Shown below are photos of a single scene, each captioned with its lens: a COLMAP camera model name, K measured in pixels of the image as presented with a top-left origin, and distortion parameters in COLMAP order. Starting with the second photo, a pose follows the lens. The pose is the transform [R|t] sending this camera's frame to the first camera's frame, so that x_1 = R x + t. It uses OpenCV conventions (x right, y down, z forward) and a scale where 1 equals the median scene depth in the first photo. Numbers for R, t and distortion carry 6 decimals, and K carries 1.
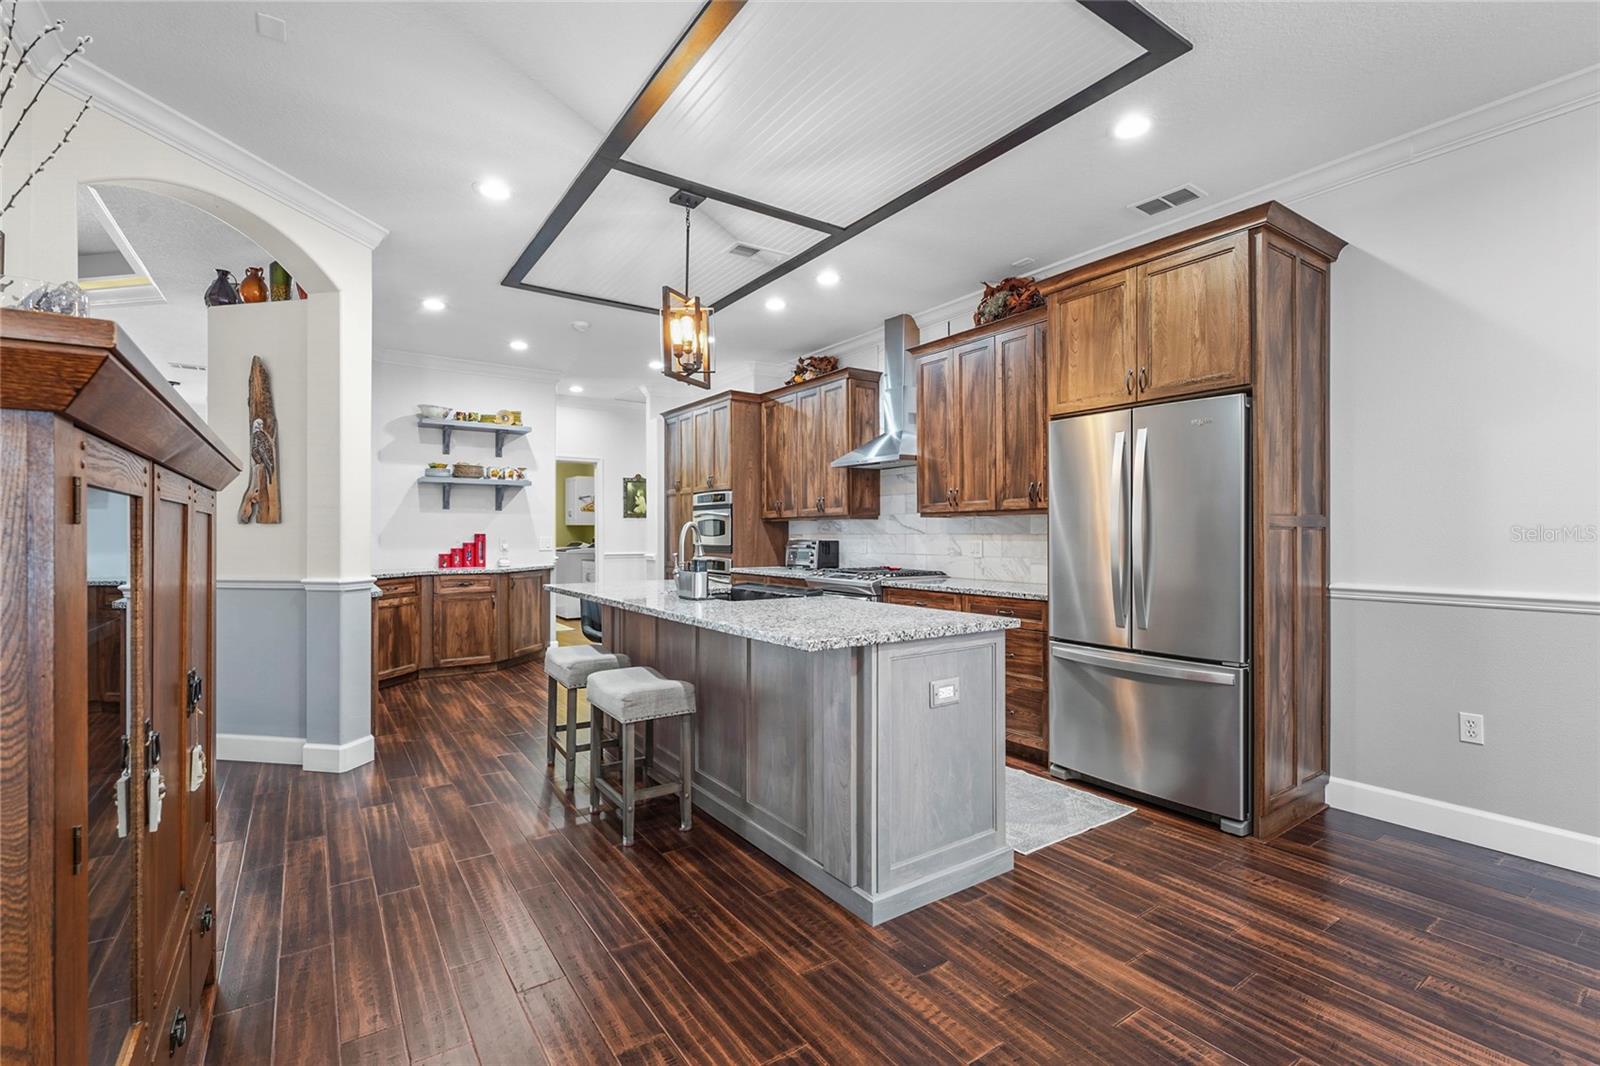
lens RADIAL K [[728.8, 0, 801.0], [0, 728.8, 535.9], [0, 0, 1]] dist [-0.003489, -0.000640]
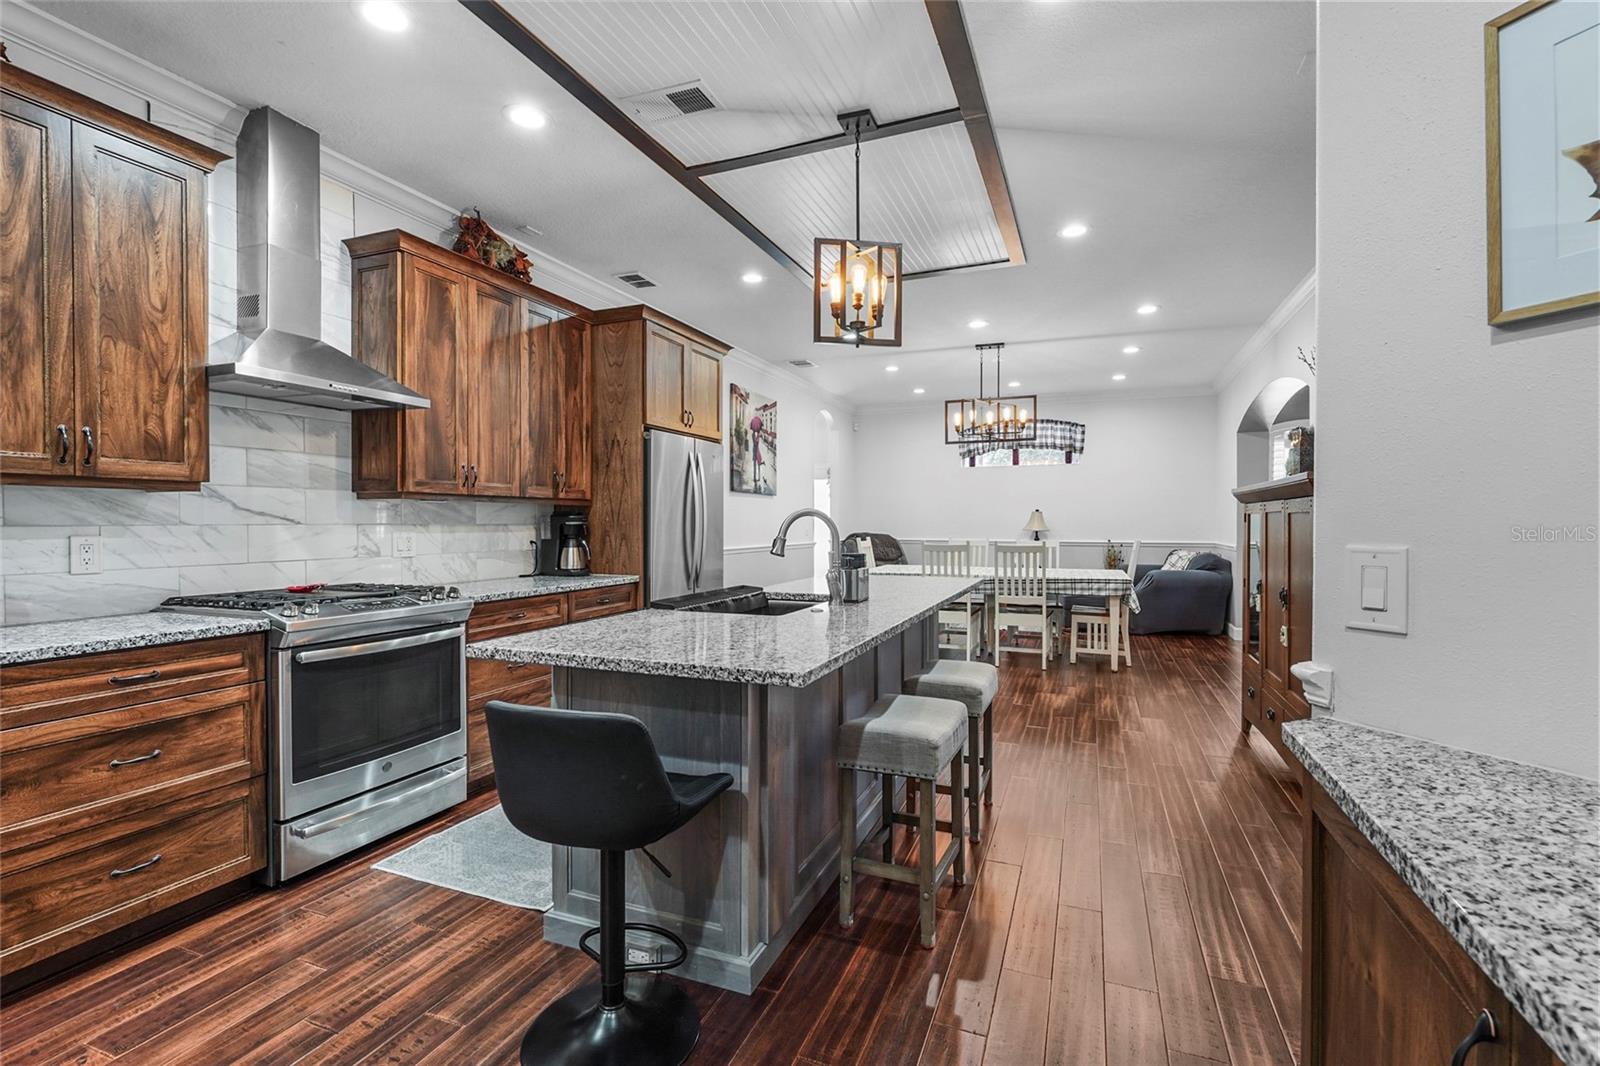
lens RADIAL K [[728.8, 0, 799.5], [0, 728.8, 528.2], [0, 0, 1]] dist [-0.003489, -0.000640]
pose [[-0.568443, -0.009483, 0.822668, -0.611351], [-0.002072, 0.999947, 0.010094, -0.007151], [-0.822720, 0.004034, -0.568433, 1.161816]]
